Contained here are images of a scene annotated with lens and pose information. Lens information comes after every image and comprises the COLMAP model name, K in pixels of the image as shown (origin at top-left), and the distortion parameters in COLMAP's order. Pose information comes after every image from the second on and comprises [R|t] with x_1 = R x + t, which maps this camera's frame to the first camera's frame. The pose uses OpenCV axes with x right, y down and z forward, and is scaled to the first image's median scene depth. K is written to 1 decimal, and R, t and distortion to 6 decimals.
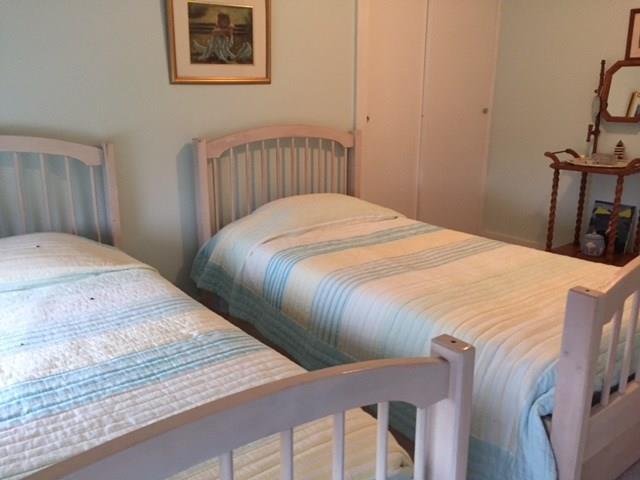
lens RADIAL K [[541.9, 0, 317.1], [0, 541.9, 239.0], [0, 0, 1]] dist [-0.007620, -0.006023]
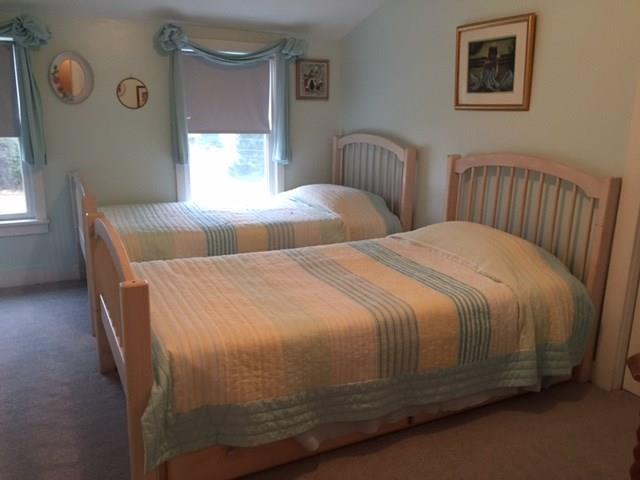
lens RADIAL K [[541.9, 0, 317.7], [0, 541.9, 239.6], [0, 0, 1]] dist [-0.007620, -0.006023]
pose [[-0.165402, 0.247837, -0.954578, 1.016110], [-0.262438, 0.921951, 0.284839, -0.271483], [0.950667, 0.297630, -0.087451, 0.861886]]
